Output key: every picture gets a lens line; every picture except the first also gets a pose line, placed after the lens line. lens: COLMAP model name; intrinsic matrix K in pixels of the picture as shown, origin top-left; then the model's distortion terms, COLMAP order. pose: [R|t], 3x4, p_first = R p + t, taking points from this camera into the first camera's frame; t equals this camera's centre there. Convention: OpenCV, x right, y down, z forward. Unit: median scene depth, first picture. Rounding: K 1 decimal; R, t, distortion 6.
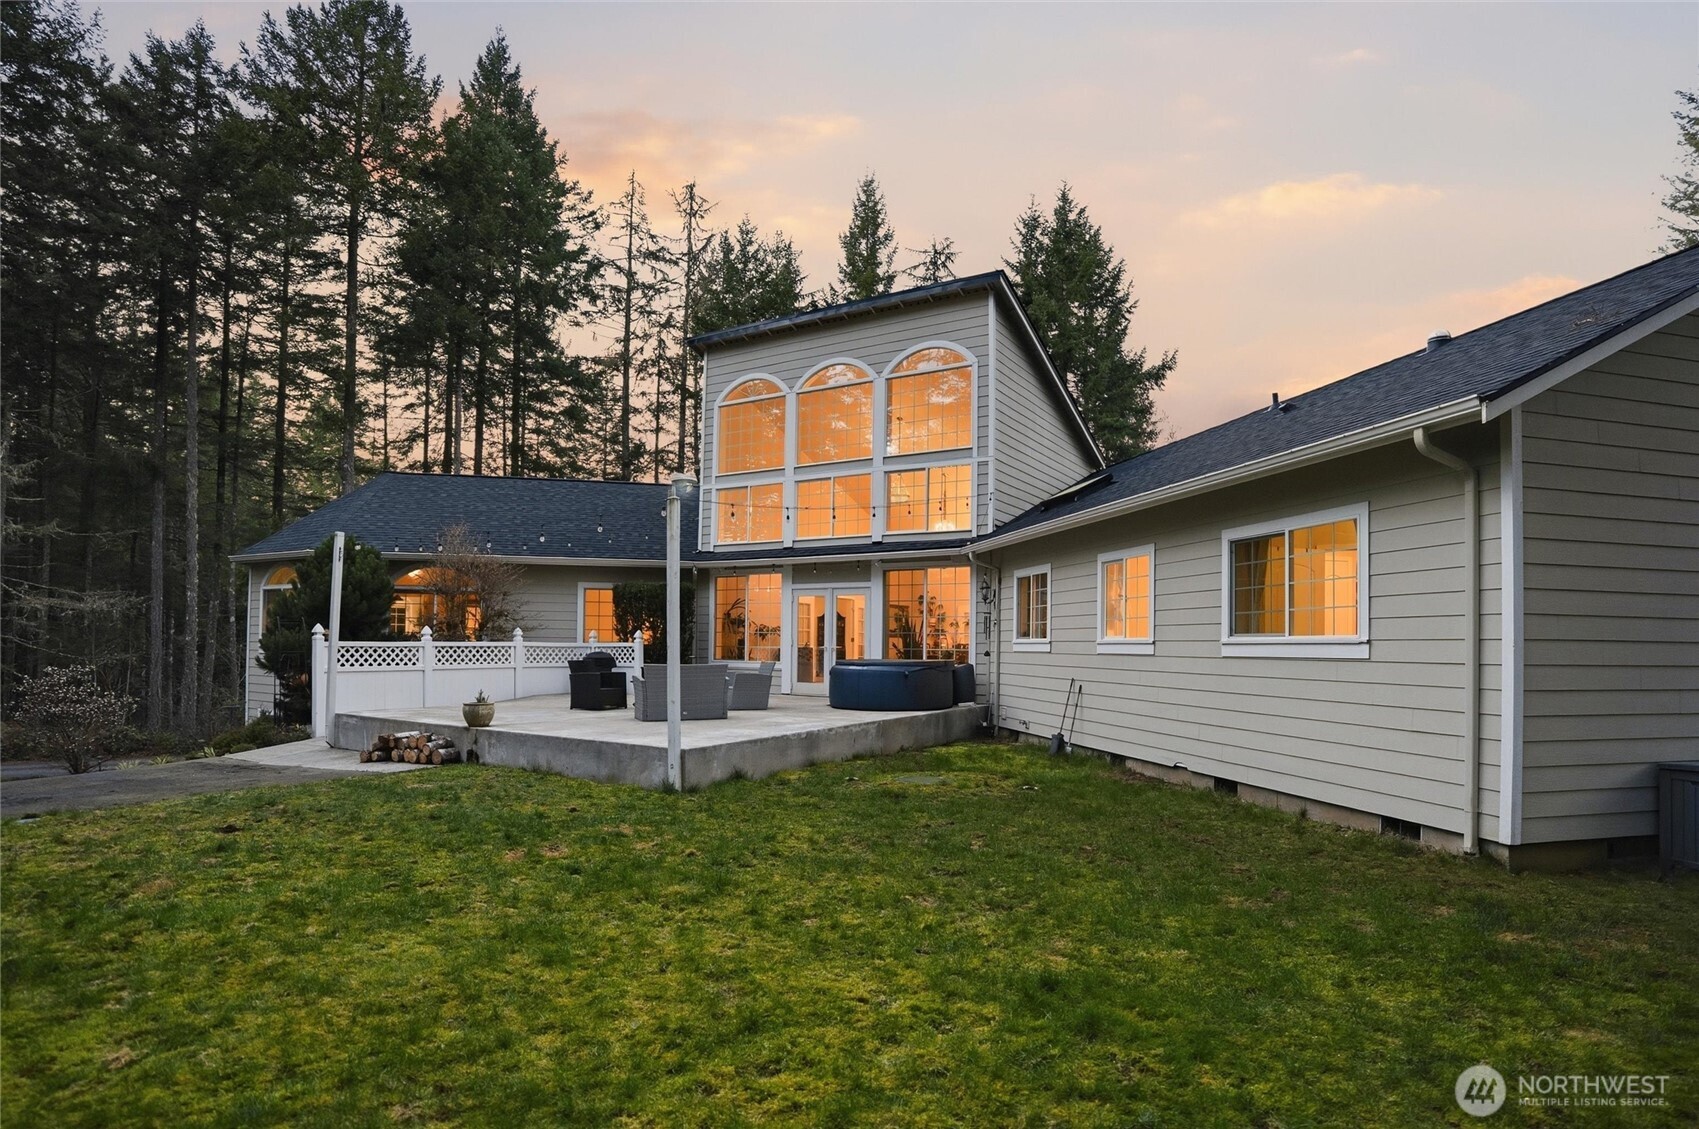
lens RADIAL K [[900.9, 0, 873.5], [0, 900.9, 629.8], [0, 0, 1]] dist [-0.080303, 0.030591]
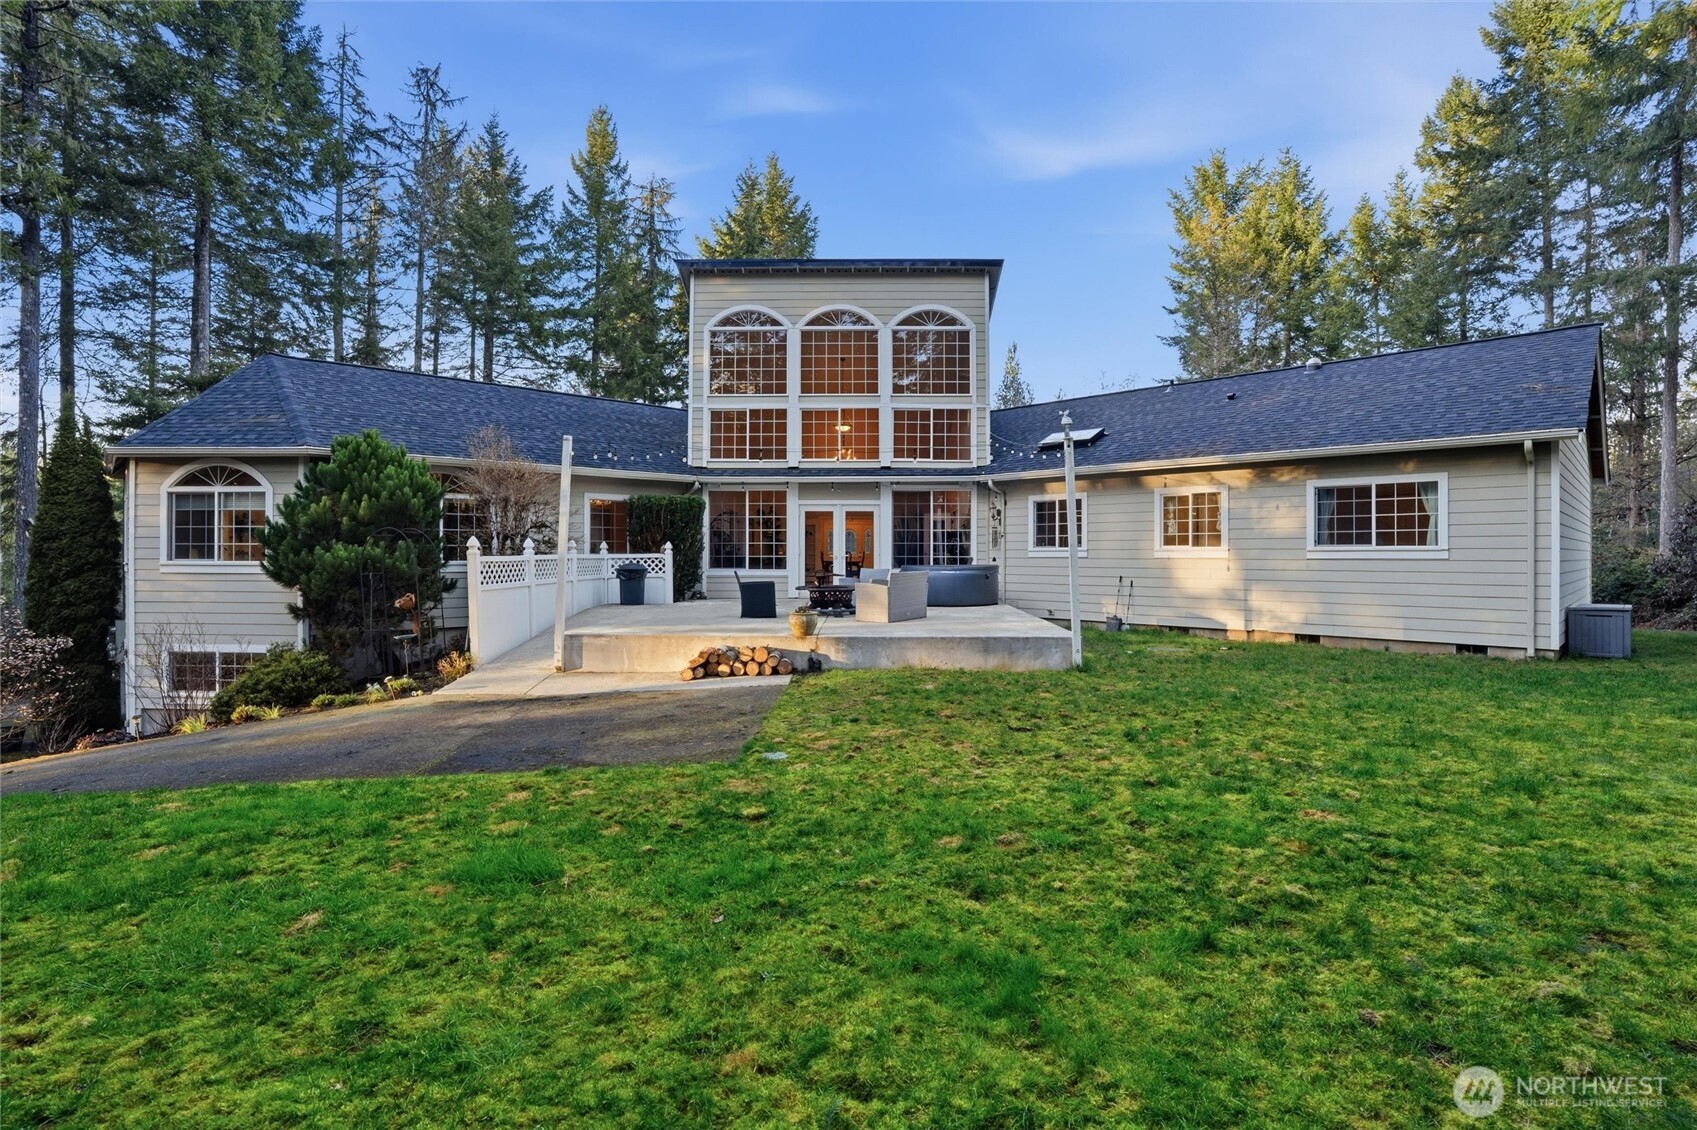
lens RADIAL K [[812.0, 0, 855.7], [0, 812.0, 552.0], [0, 0, 1]] dist [-0.083592, 0.037556]
pose [[0.863818, -0.008687, 0.503729, -0.603770], [0.000282, 0.999859, 0.016760, -0.003708], [-0.503804, -0.014336, 0.863699, 0.102144]]
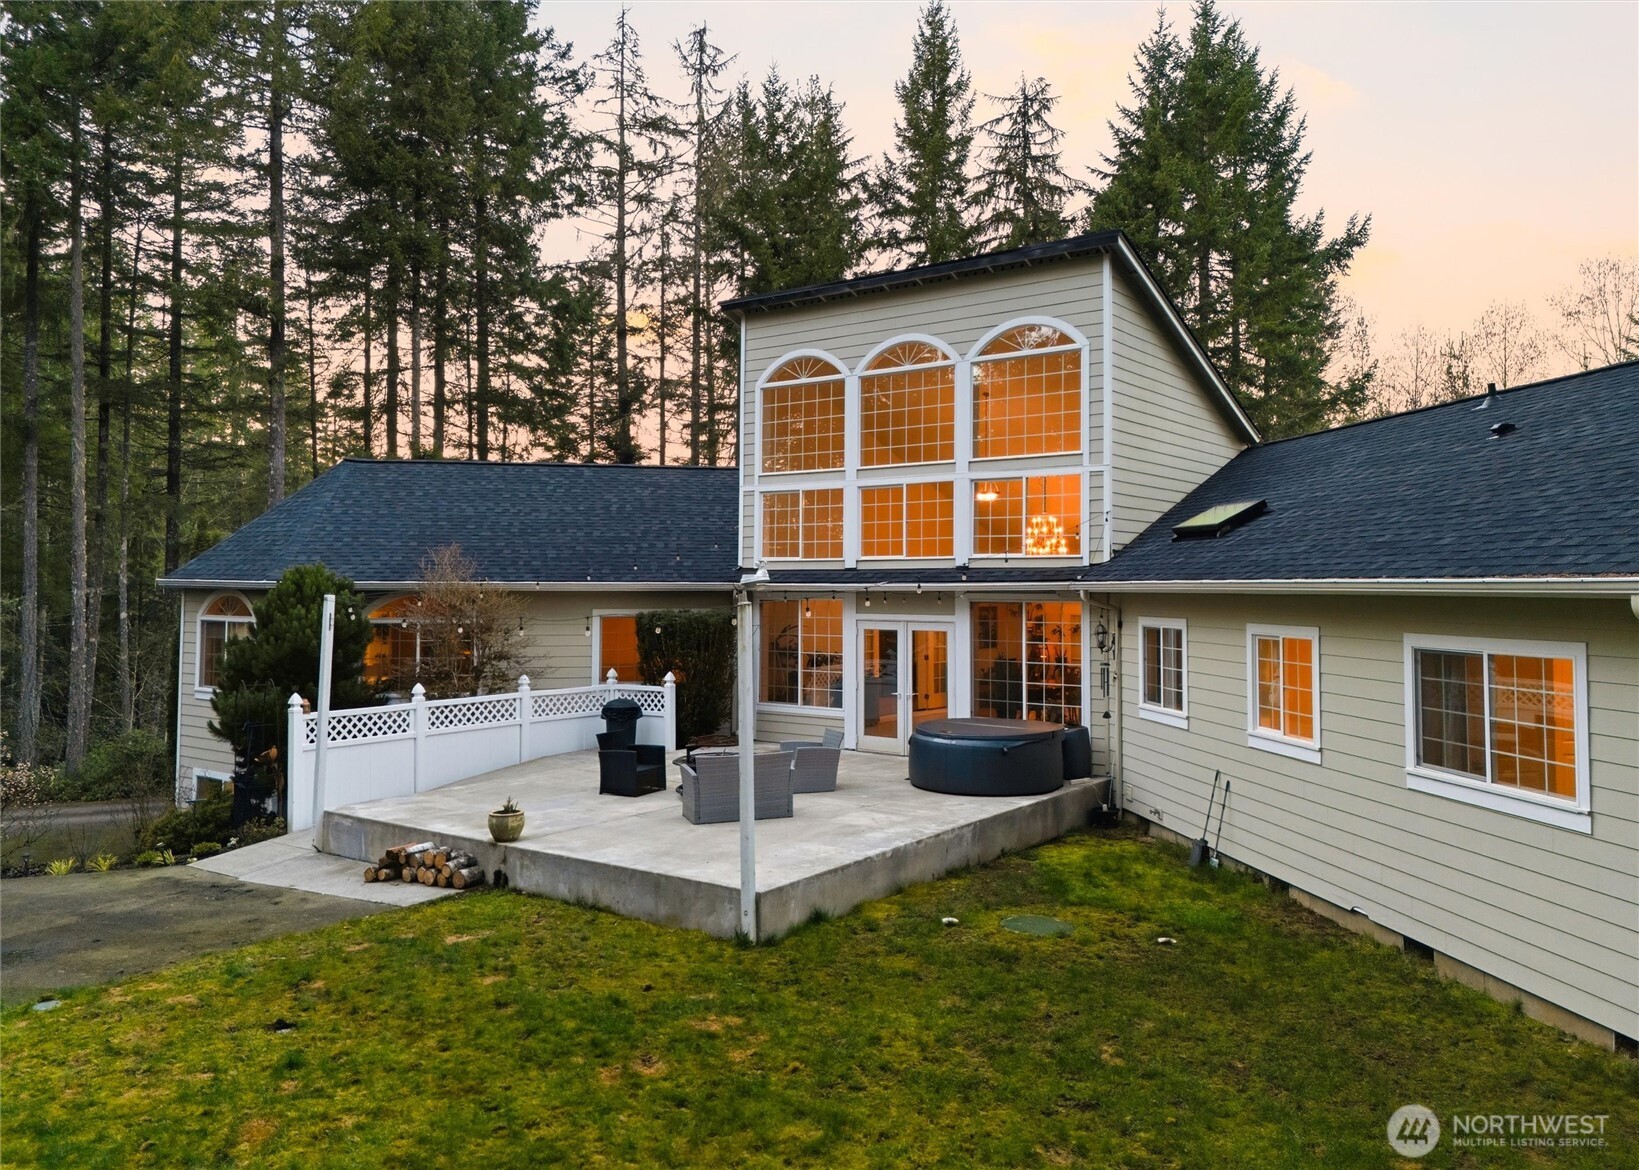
lens RADIAL K [[1224.6, 0, 819.6], [0, 1224.6, 543.9], [0, 0, 1]] dist [0.078871, -0.072367]
pose [[0.995294, -0.012252, -0.096125, -0.018899], [0.010470, 0.999764, -0.019023, -0.104084], [0.096335, 0.017927, 0.995187, -0.110397]]
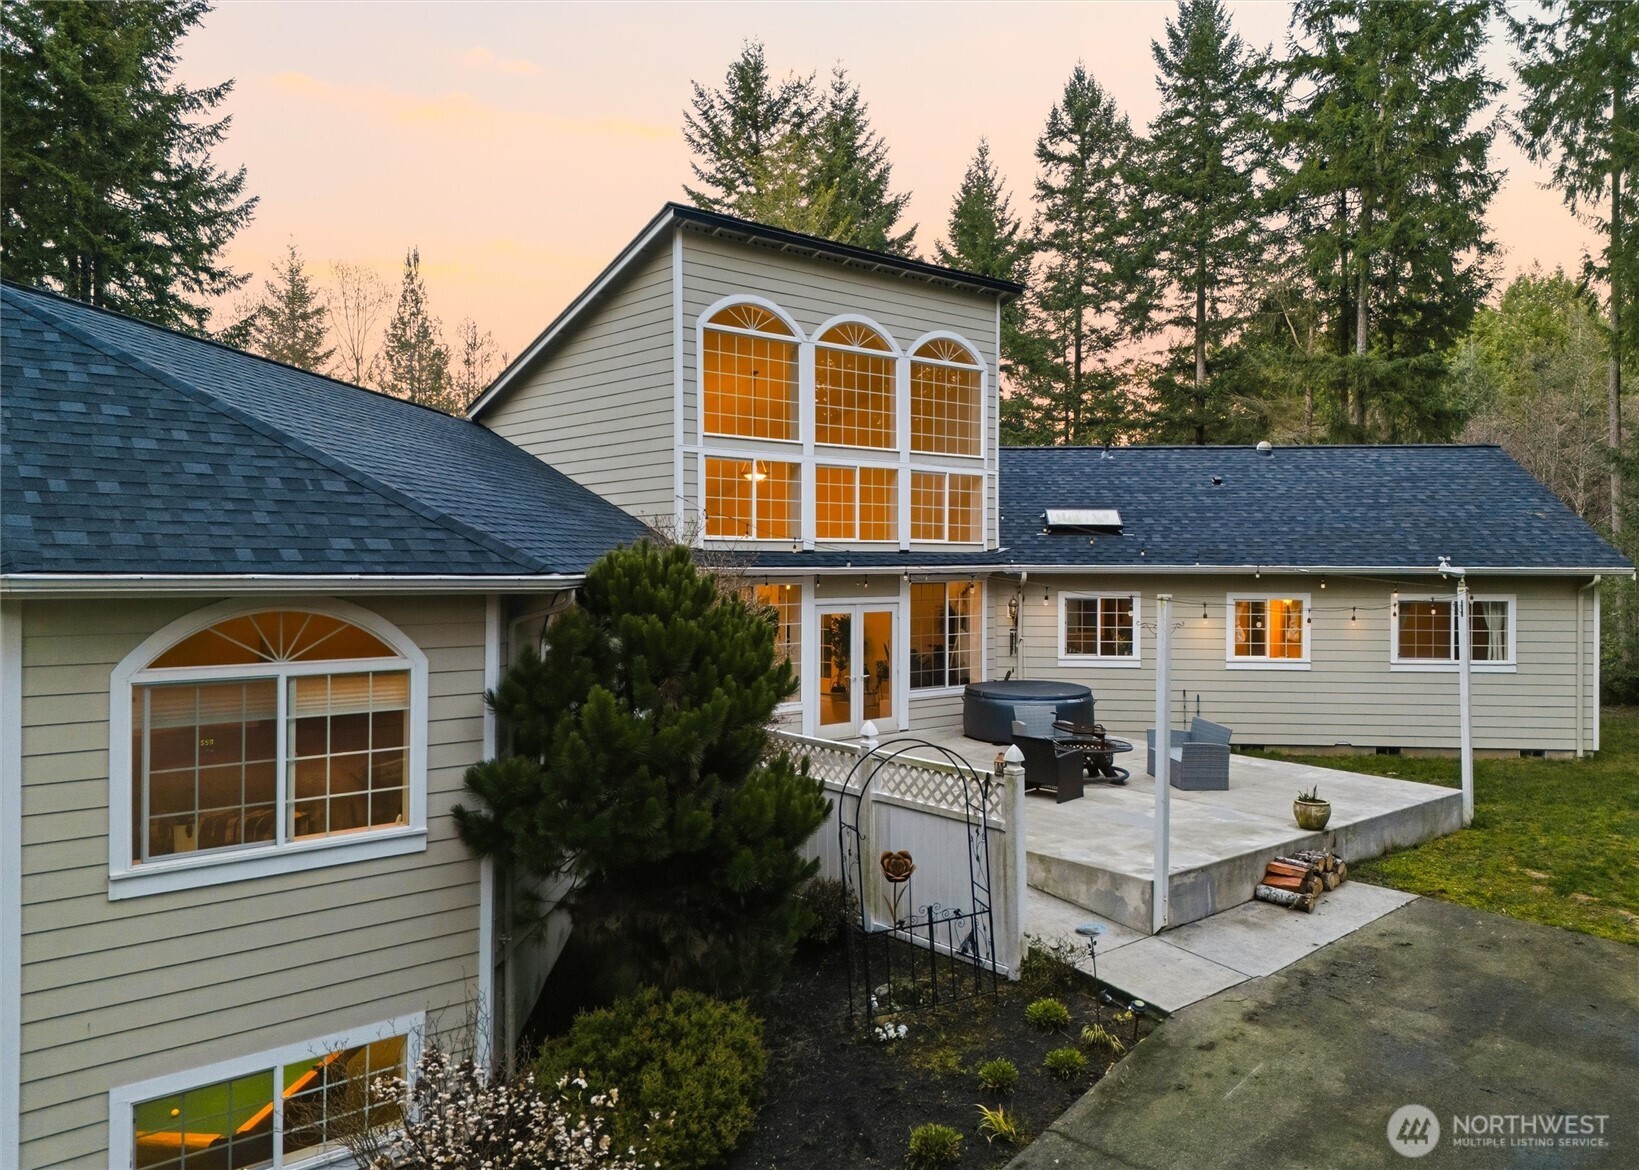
lens RADIAL K [[1226.6, 0, 850.0], [0, 1226.6, 562.7], [0, 0, 1]] dist [0.092452, -0.072464]
pose [[0.290861, -0.015544, 0.956639, -1.204230], [-0.015987, 0.999649, 0.021104, -0.116942], [-0.956632, -0.021432, 0.290510, 0.752752]]
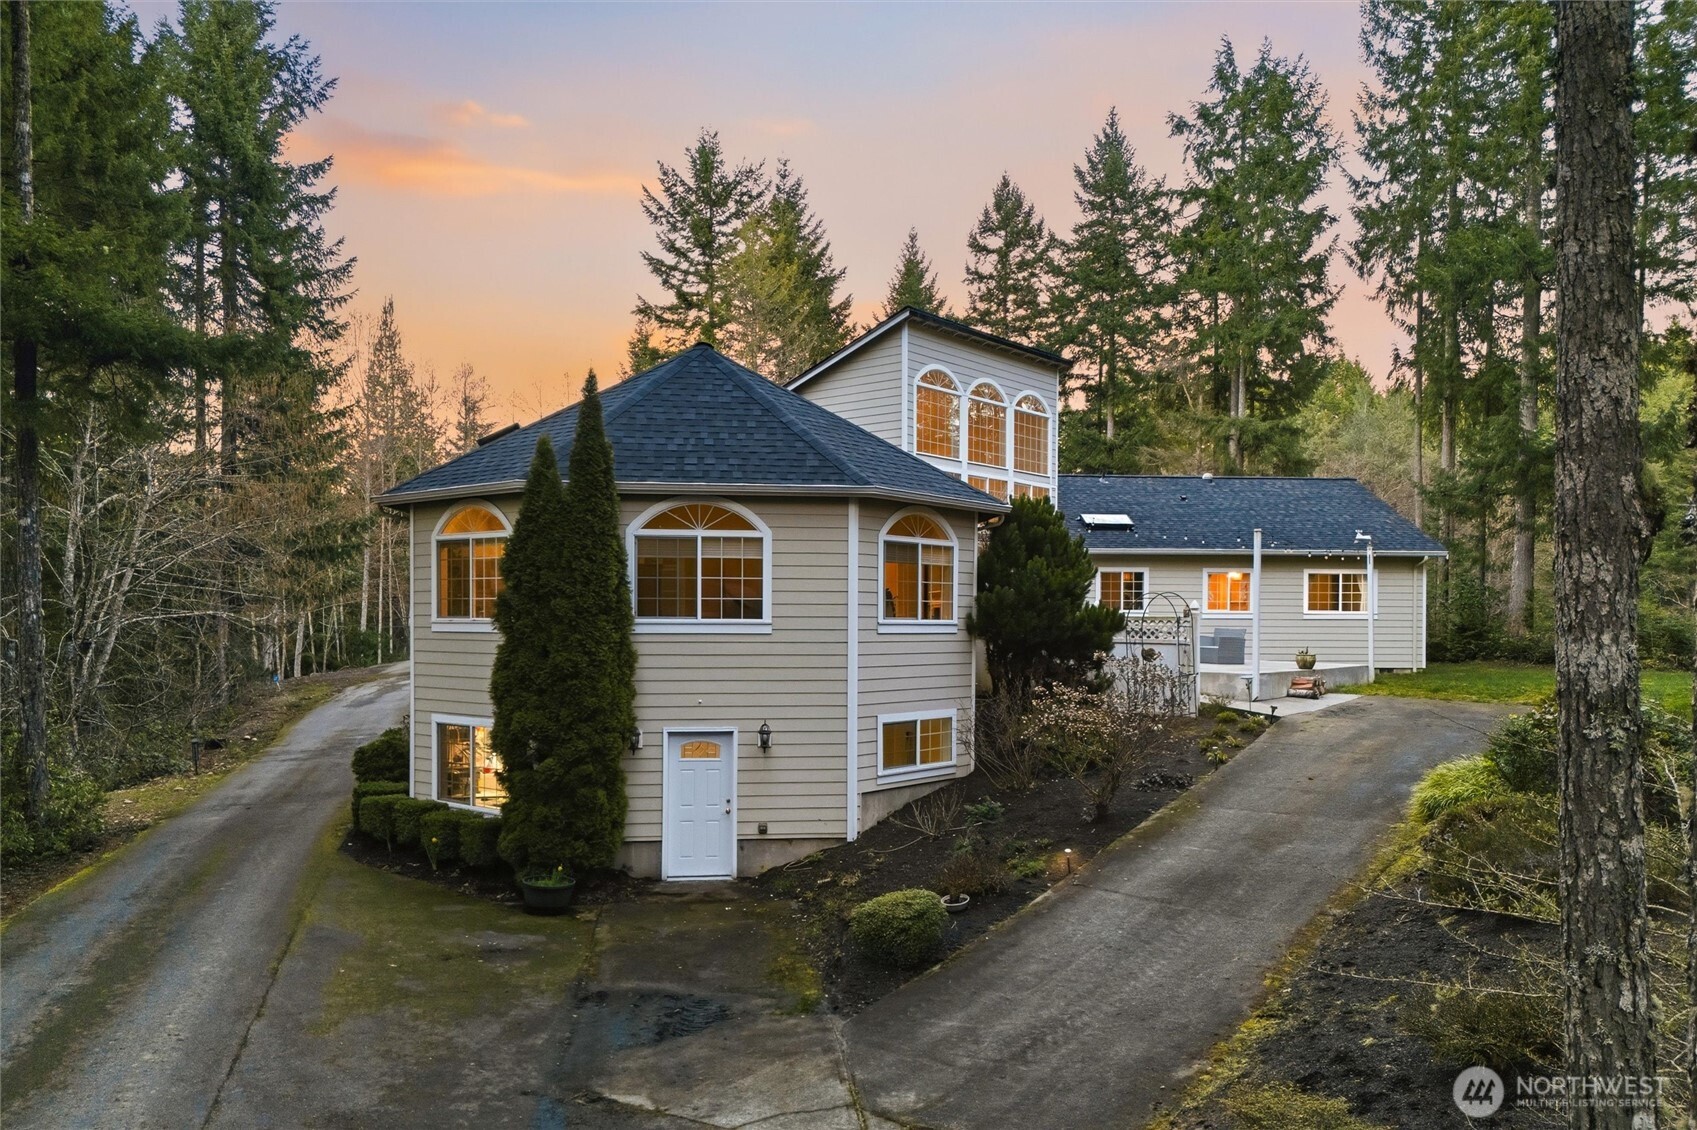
lens RADIAL K [[1253.2, 0, 845.9], [0, 1253.2, 627.2], [0, 0, 1]] dist [0.068239, 0.000938]
pose [[0.138303, -0.018205, 0.990223, -1.940581], [-0.020514, 0.999564, 0.021242, 0.001901], [-0.990178, -0.023251, 0.137869, 1.043831]]
